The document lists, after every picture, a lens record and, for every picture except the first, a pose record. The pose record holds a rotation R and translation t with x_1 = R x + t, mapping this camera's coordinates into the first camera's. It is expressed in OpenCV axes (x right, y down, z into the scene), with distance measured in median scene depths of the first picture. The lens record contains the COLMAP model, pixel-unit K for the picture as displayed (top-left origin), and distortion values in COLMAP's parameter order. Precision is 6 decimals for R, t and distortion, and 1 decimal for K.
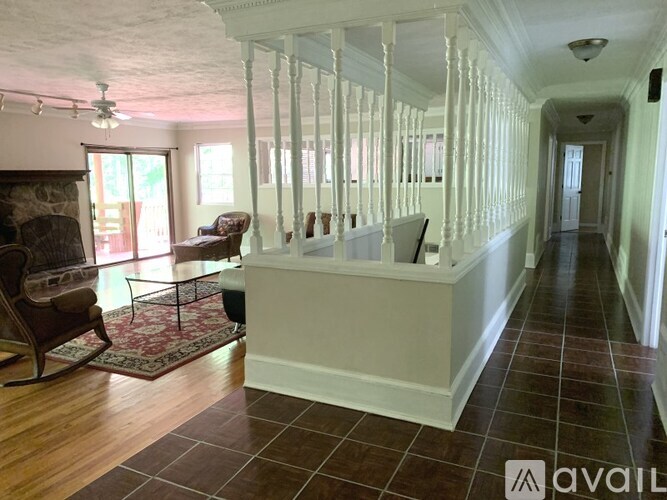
lens RADIAL K [[517.1, 0, 333.5], [0, 517.1, 250.0], [0, 0, 1]] dist [0.090887, -0.121463]
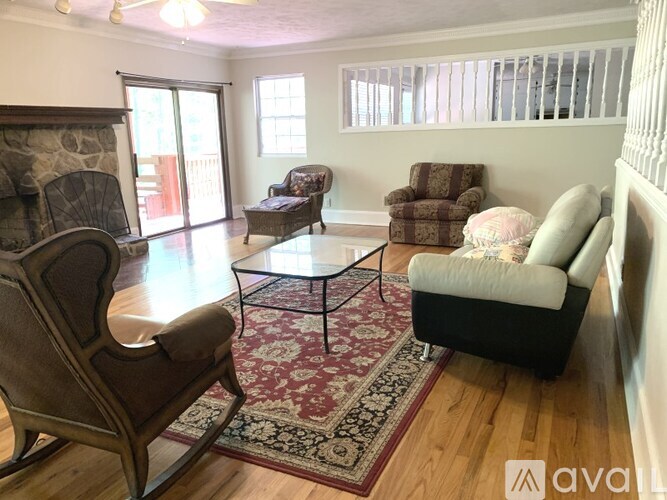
lens RADIAL K [[517.1, 0, 333.5], [0, 517.1, 250.0], [0, 0, 1]] dist [0.090887, -0.121463]
pose [[0.999849, -0.014581, -0.009436, -0.179301], [0.015288, 0.996699, 0.079739, -0.009357], [0.008242, -0.079871, 0.996771, 0.258775]]
